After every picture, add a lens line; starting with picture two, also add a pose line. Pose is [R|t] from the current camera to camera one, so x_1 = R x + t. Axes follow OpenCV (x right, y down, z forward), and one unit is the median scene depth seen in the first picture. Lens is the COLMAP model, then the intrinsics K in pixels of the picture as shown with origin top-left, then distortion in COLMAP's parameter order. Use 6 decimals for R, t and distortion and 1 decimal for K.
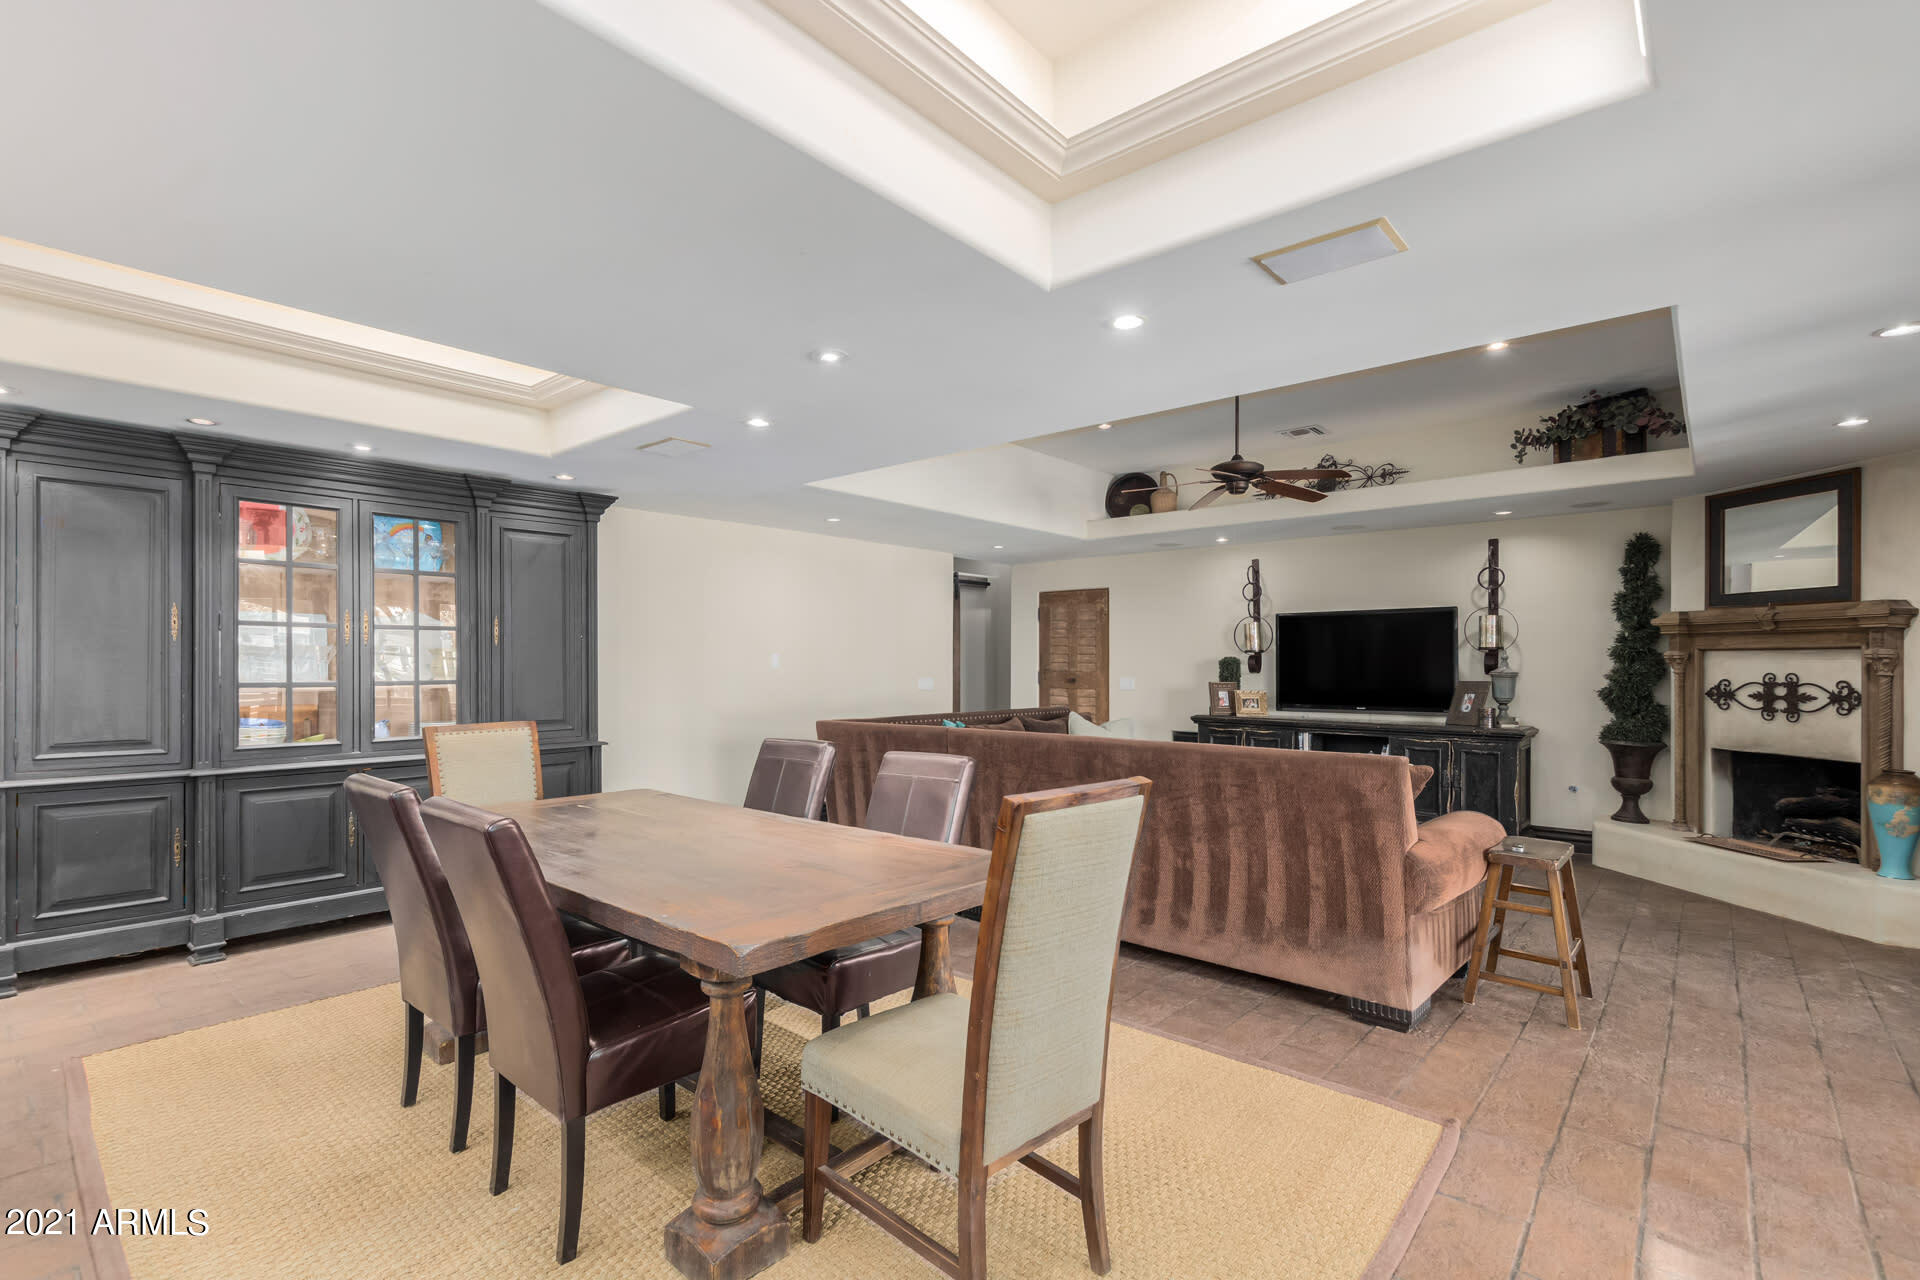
lens RADIAL K [[881.7, 0, 944.4], [0, 881.7, 658.8], [0, 0, 1]] dist [0.004640, -0.001721]
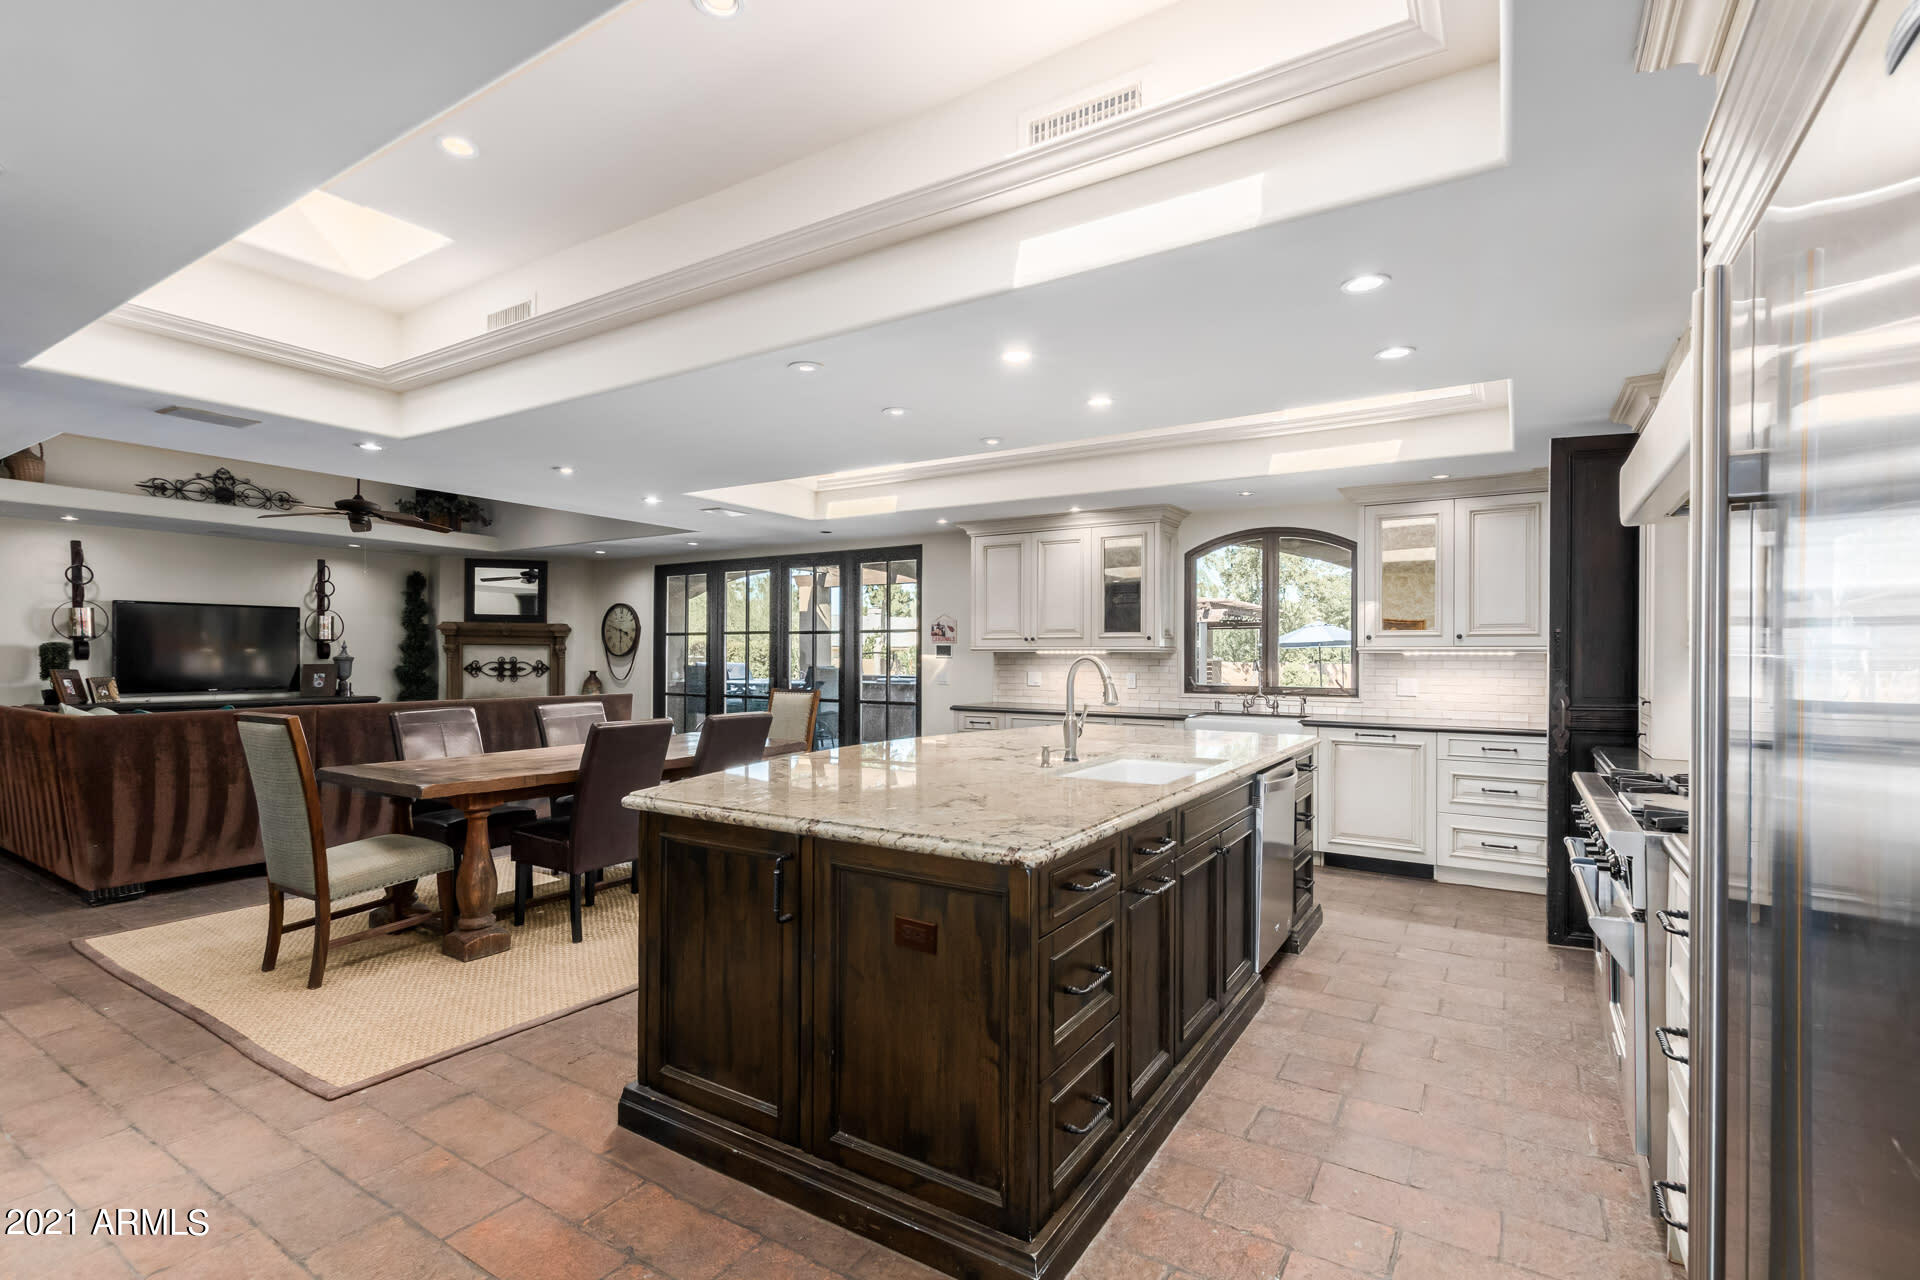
lens RADIAL K [[881.7, 0, 963.6], [0, 881.7, 653.5], [0, 0, 1]] dist [0.004640, -0.001721]
pose [[-0.153918, 0.001560, 0.988082, -1.034391], [-0.009915, 0.999946, -0.003123, 0.003966], [-0.988034, -0.010278, -0.153894, 0.271230]]
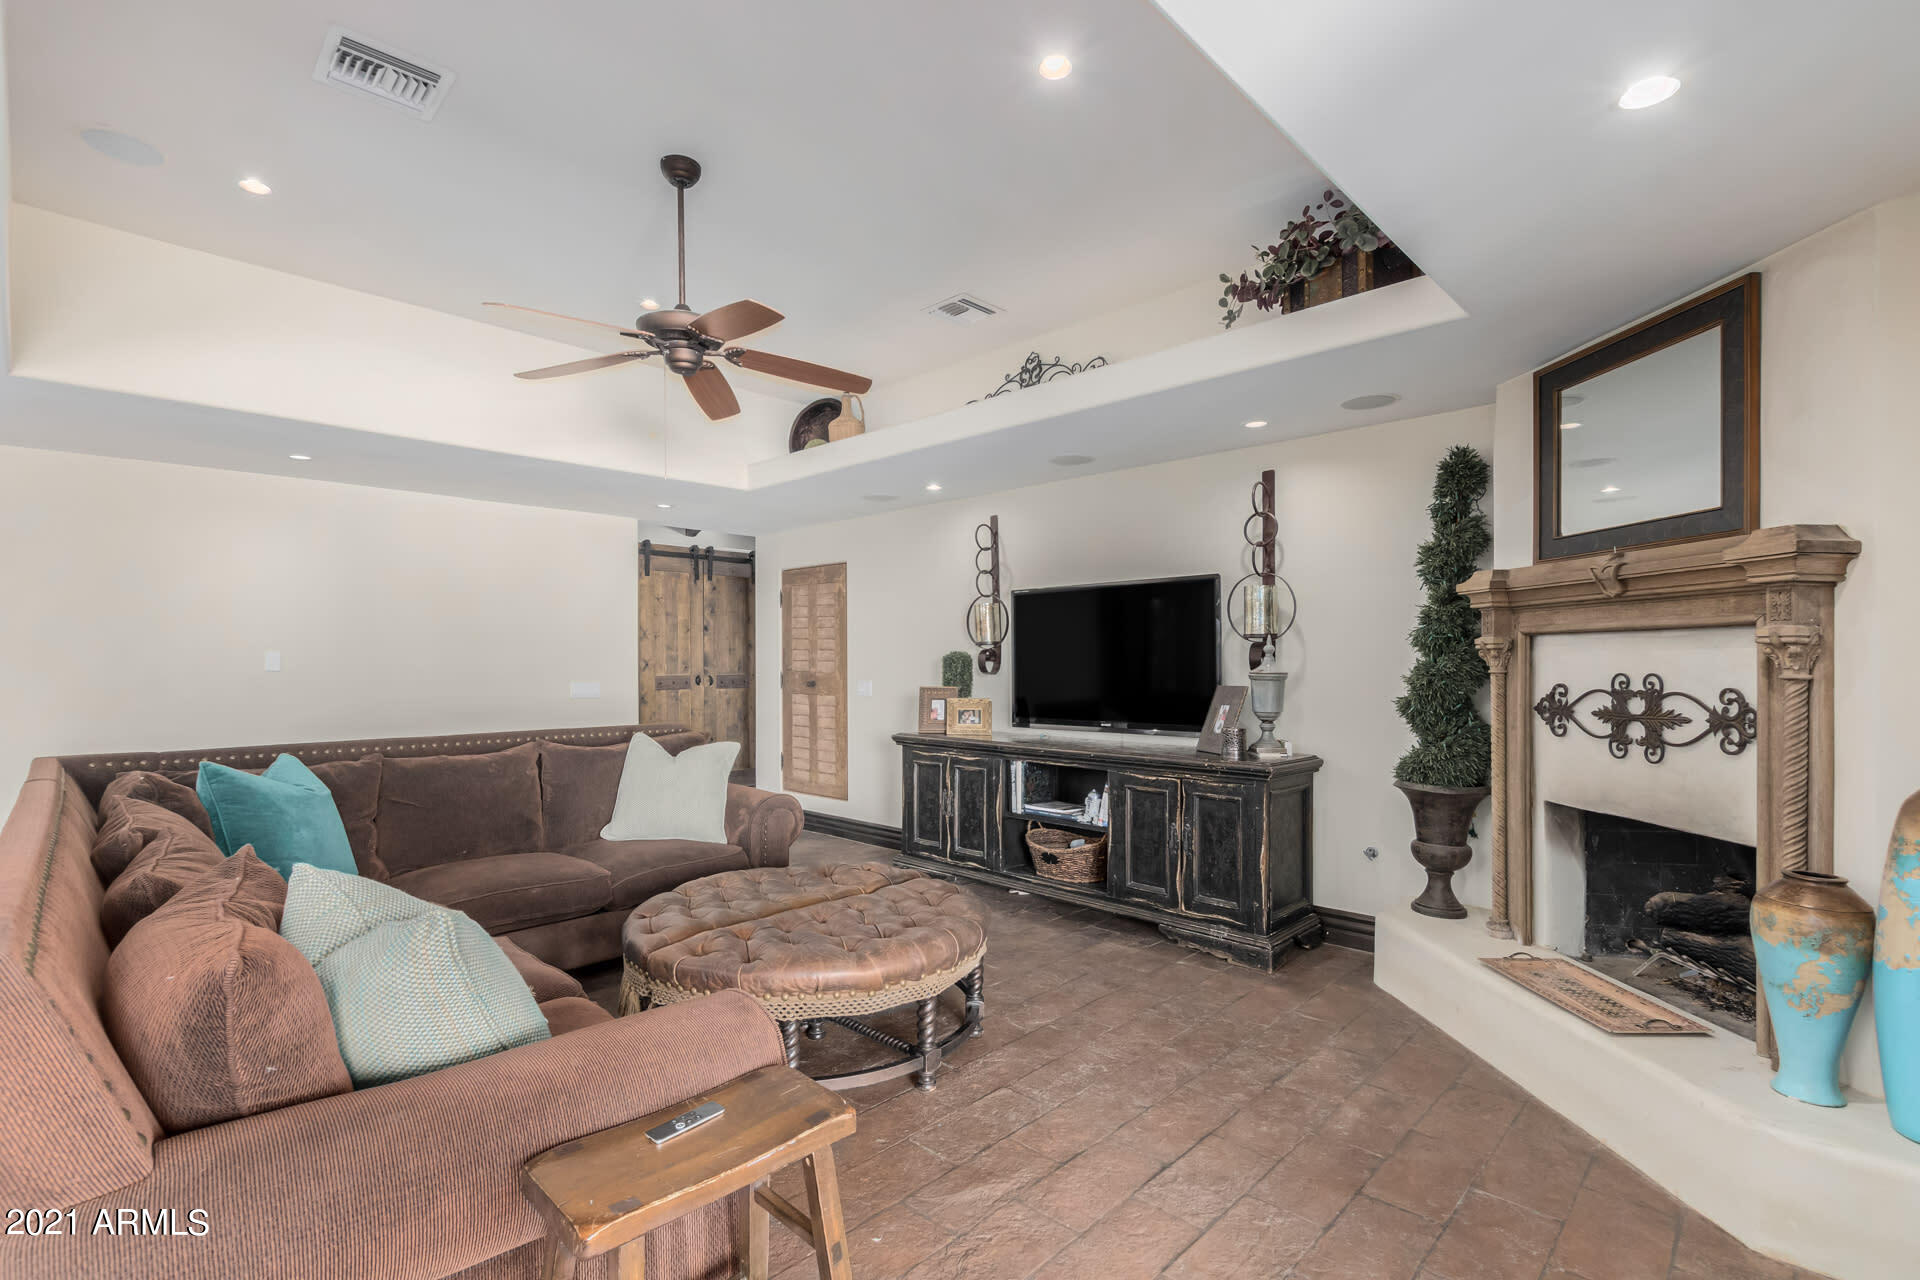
lens RADIAL K [[881.7, 0, 959.1], [0, 881.7, 657.5], [0, 0, 1]] dist [0.004640, -0.001721]
pose [[0.999100, -0.005419, -0.042073, 0.491990], [0.005426, 0.999985, 0.000054, 0.003662], [0.042072, -0.000282, 0.999115, 0.387193]]
